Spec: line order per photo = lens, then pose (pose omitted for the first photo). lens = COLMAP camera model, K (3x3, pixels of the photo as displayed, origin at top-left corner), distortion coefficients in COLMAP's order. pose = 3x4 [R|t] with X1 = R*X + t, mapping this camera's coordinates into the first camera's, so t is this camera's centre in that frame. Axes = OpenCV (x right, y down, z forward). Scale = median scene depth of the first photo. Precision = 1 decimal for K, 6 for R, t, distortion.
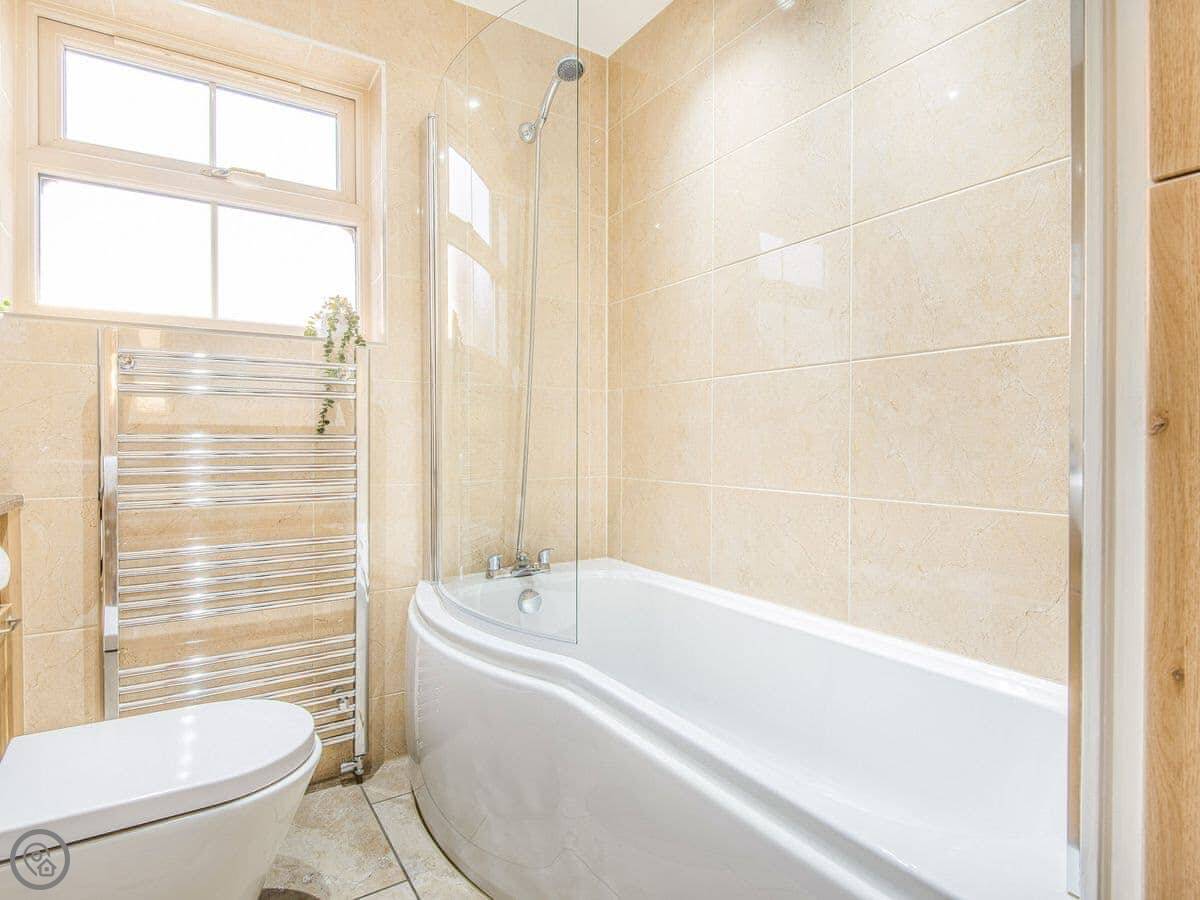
lens RADIAL K [[627.3, 0, 590.5], [0, 627.3, 449.7], [0, 0, 1]] dist [0.025219, -0.028624]
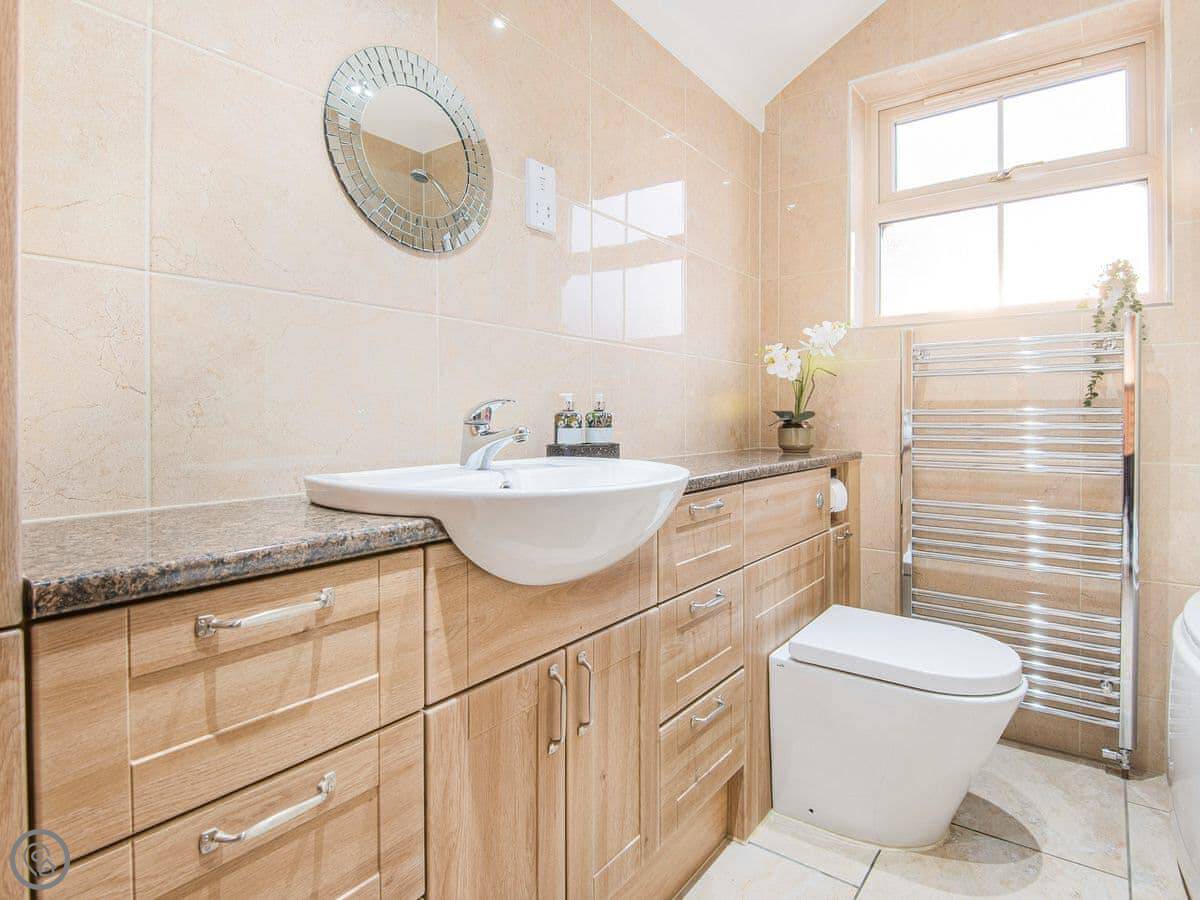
lens RADIAL K [[627.3, 0, 590.5], [0, 627.3, 449.7], [0, 0, 1]] dist [0.025219, -0.028624]
pose [[0.294029, 0.053002, -0.954326, 0.288562], [-0.011155, 0.998584, 0.052023, -0.000649], [0.955732, -0.004651, 0.294203, -0.036587]]
